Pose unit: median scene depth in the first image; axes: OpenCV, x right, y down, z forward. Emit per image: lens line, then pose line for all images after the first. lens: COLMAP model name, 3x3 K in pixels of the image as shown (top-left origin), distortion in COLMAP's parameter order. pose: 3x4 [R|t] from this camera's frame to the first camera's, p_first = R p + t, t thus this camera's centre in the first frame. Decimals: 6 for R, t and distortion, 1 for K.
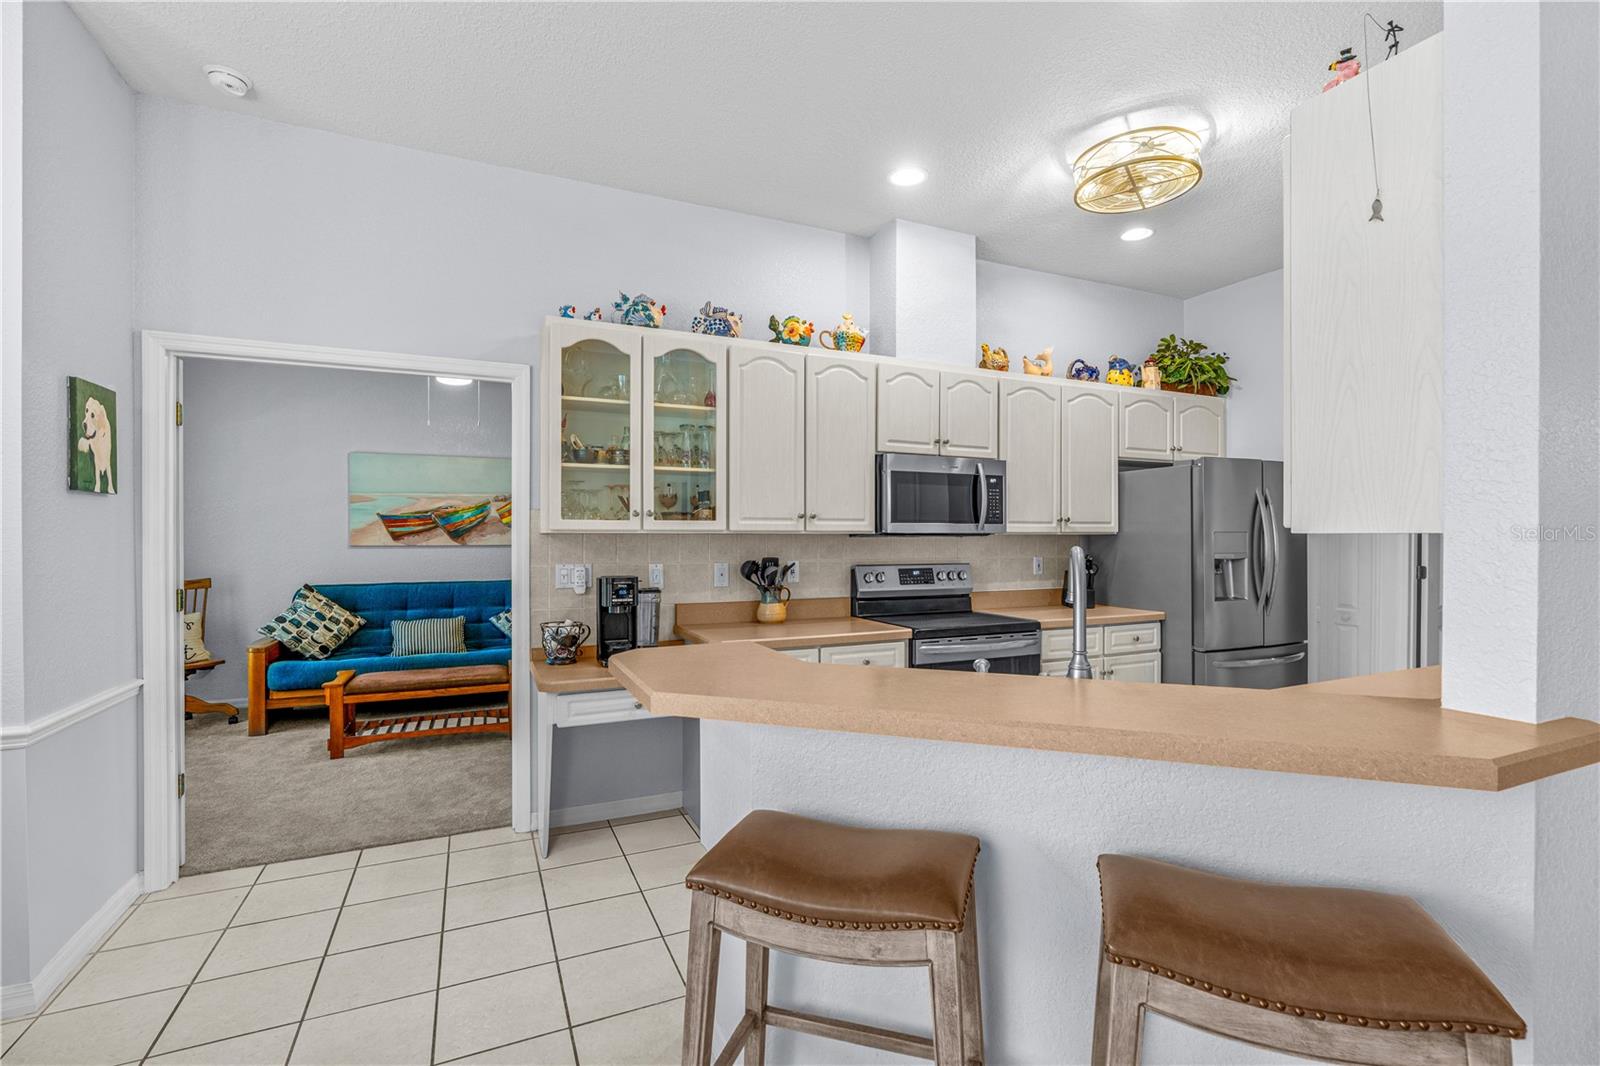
lens RADIAL K [[715.6, 0, 810.9], [0, 715.6, 537.0], [0, 0, 1]] dist [-0.002822, -0.000343]
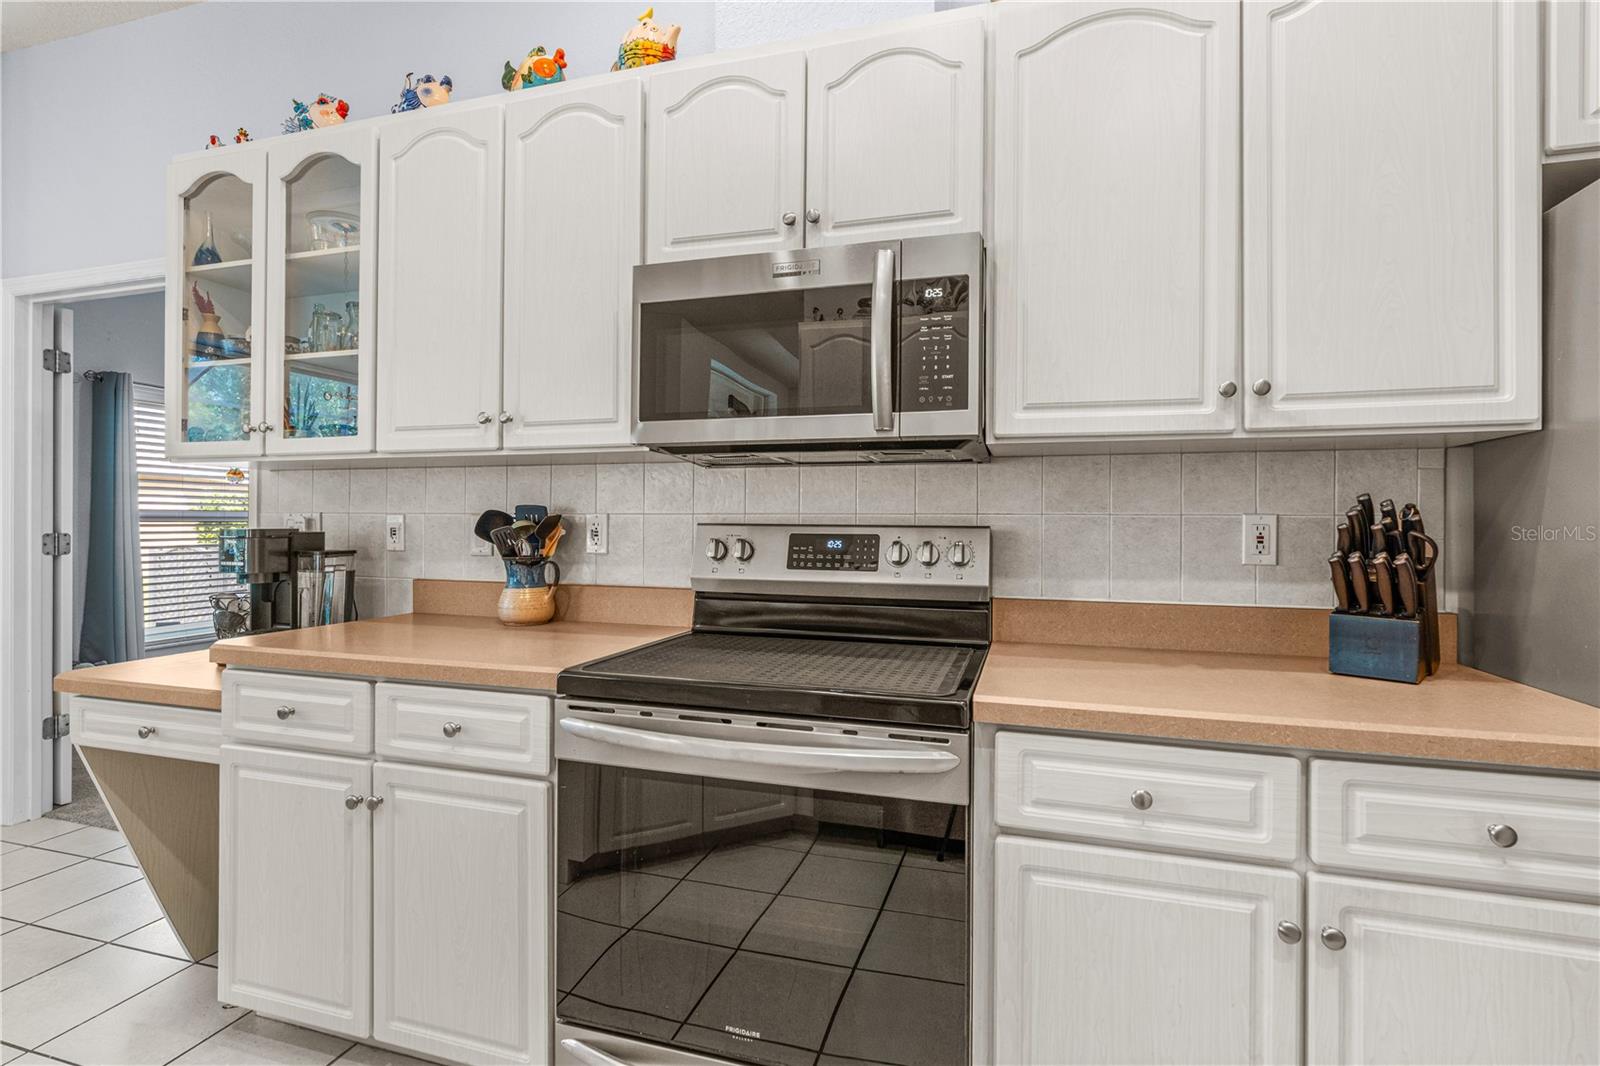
lens RADIAL K [[704.1, 0, 828.1], [0, 704.1, 529.0], [0, 0, 1]] dist [-0.004647, -0.000322]
pose [[0.758425, 0.008206, -0.651708, 0.444390], [-0.007202, 0.999965, 0.004210, 0.040183], [0.651720, 0.001500, 0.758458, 0.685691]]
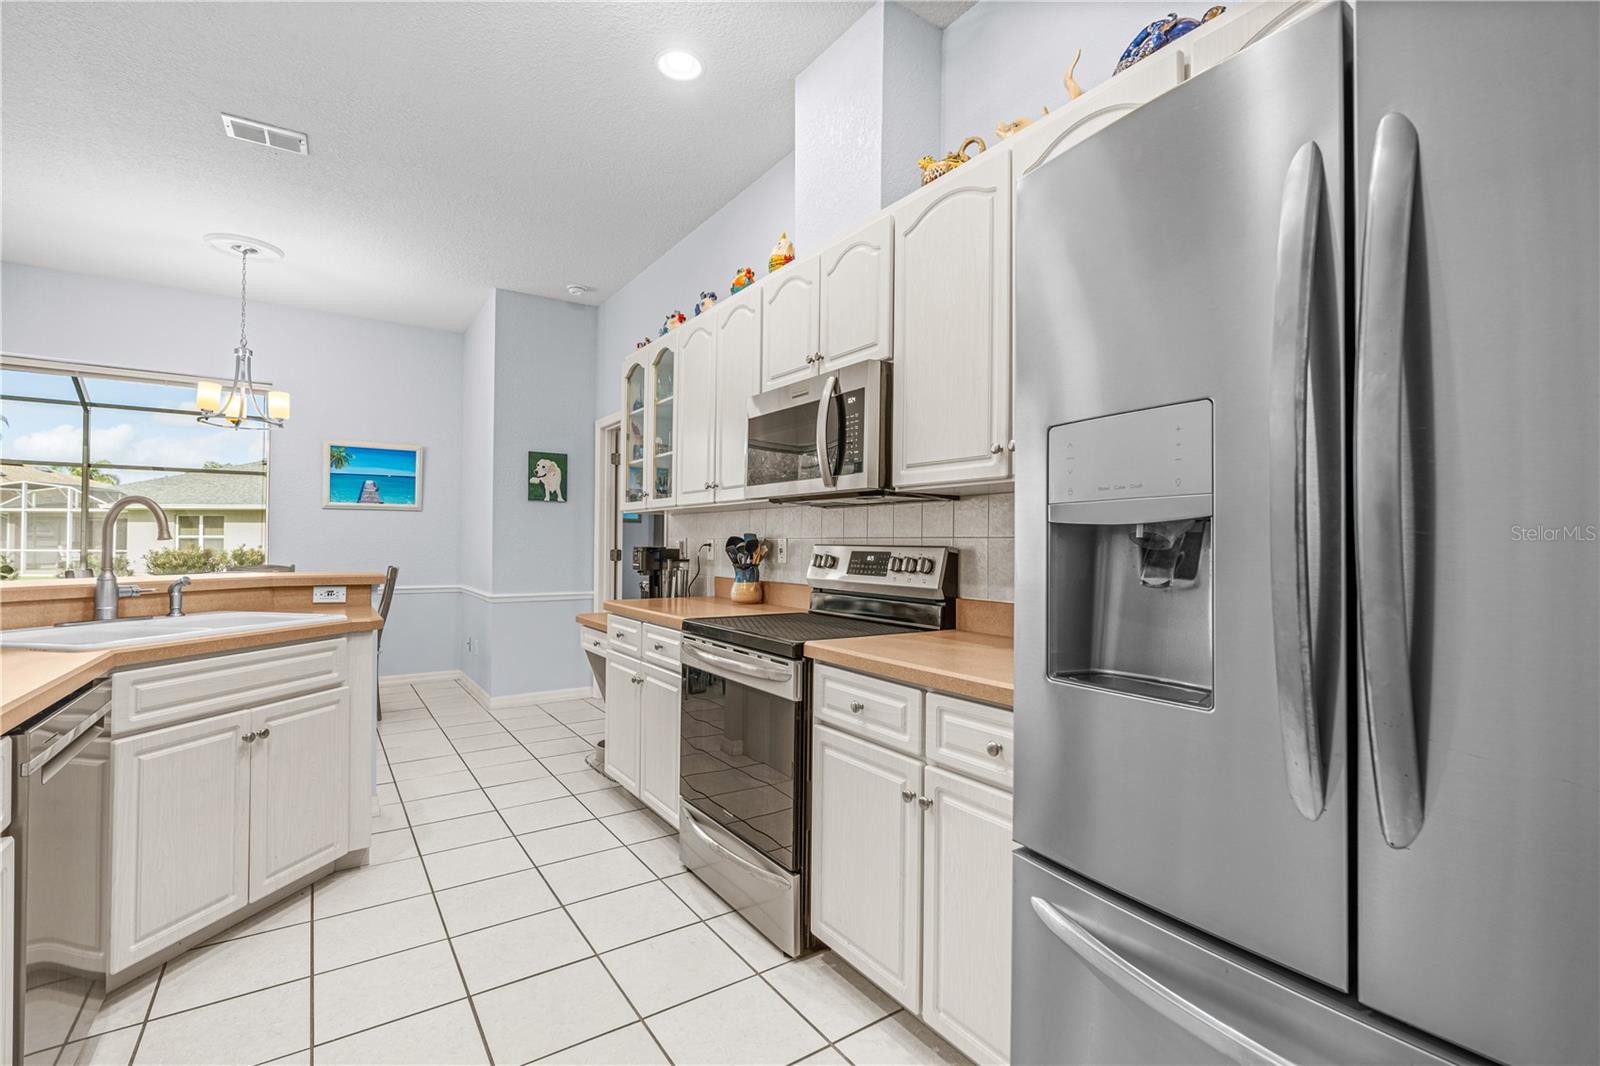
lens RADIAL K [[715.6, 0, 810.9], [0, 715.6, 537.0], [0, 0, 1]] dist [-0.002822, -0.000343]
pose [[0.167890, -0.008320, -0.985771, 0.816704], [-0.012421, 0.999867, -0.010554, 0.039330], [0.985728, 0.014016, 0.167764, 0.861415]]
